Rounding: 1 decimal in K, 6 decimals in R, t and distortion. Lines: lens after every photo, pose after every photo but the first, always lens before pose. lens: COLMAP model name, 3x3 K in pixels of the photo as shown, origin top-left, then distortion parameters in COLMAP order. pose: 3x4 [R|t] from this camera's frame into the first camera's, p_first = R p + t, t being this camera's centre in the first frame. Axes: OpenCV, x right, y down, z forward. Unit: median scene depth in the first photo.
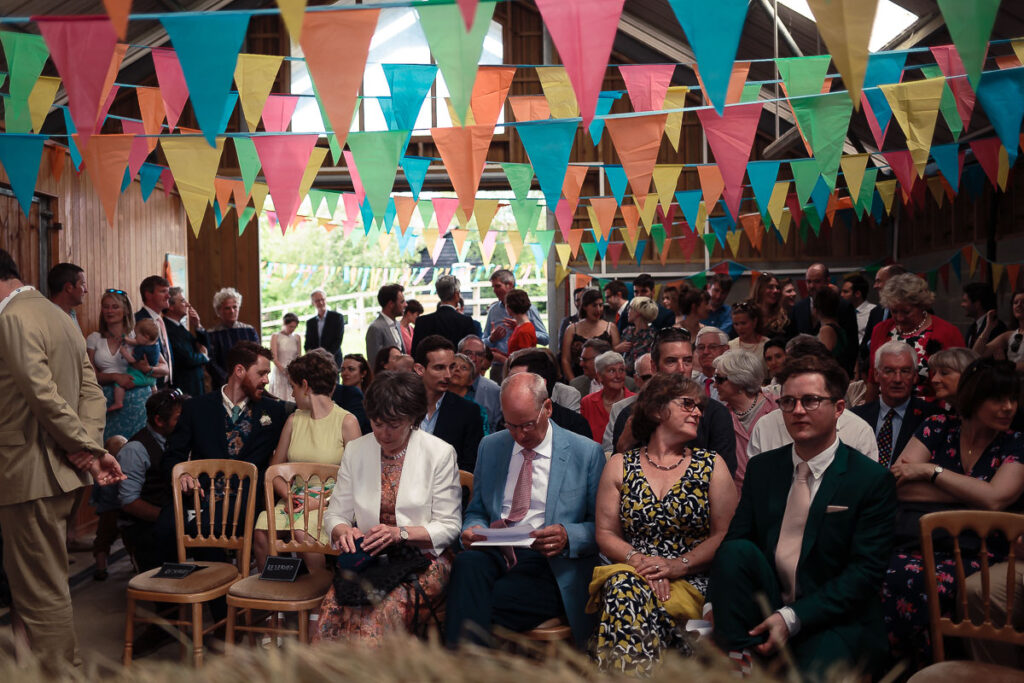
lens RADIAL K [[966.9, 0, 517.8], [0, 966.9, 336.1], [0, 0, 1]] dist [-0.007730, -0.026283]
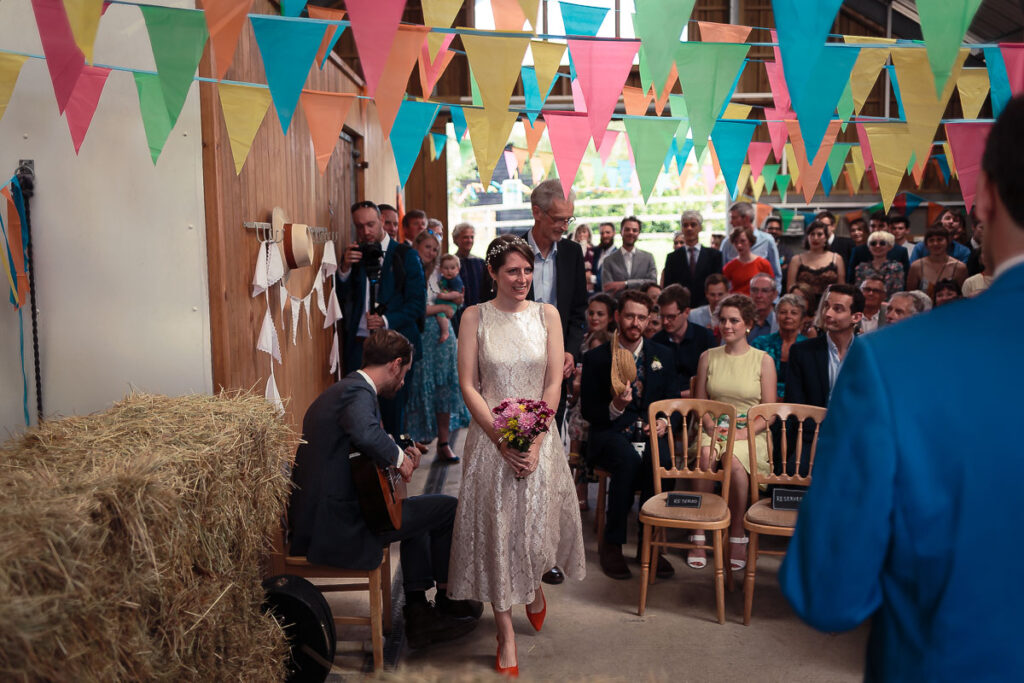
lens RADIAL K [[962.0, 0, 512.0], [0, 962.0, 341.5], [0, 0, 1]] dist [-0.000335, -0.019328]
pose [[0.999908, 0.004032, 0.012924, -0.580661], [-0.005272, 0.995231, 0.097400, -0.046101], [-0.012469, -0.097459, 0.995161, -0.078327]]
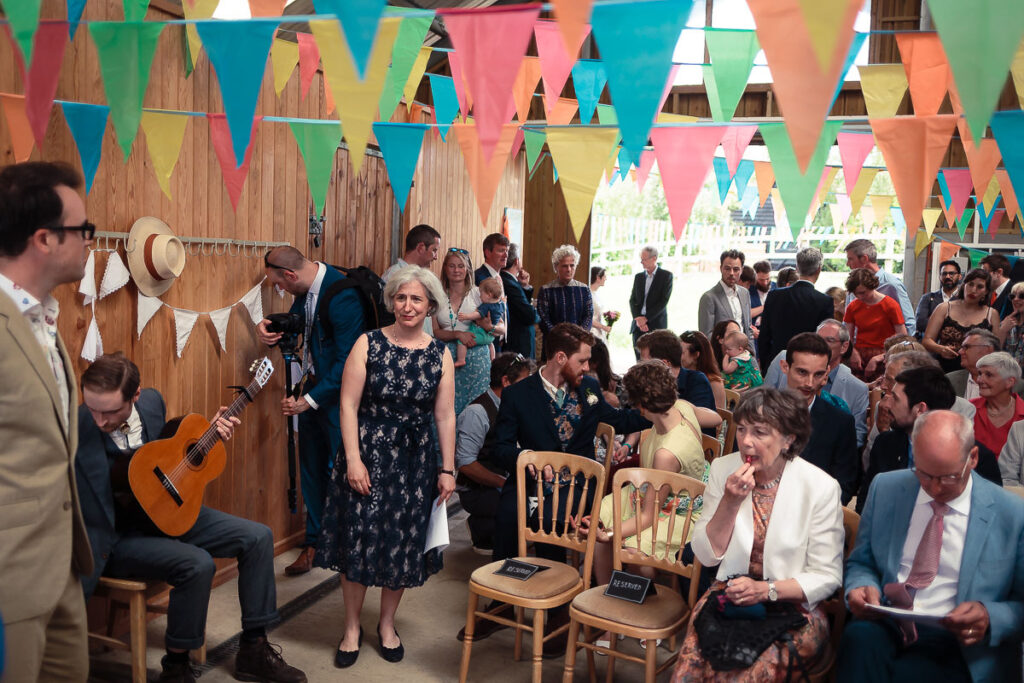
lens RADIAL K [[963.9, 0, 511.5], [0, 963.9, 336.1], [0, 0, 1]] dist [0.011642, -0.034642]
pose [[0.946983, 0.072945, -0.312894, -0.079909], [-0.053106, 0.996028, 0.071477, -0.057079], [0.316865, -0.051071, 0.947095, 0.105383]]
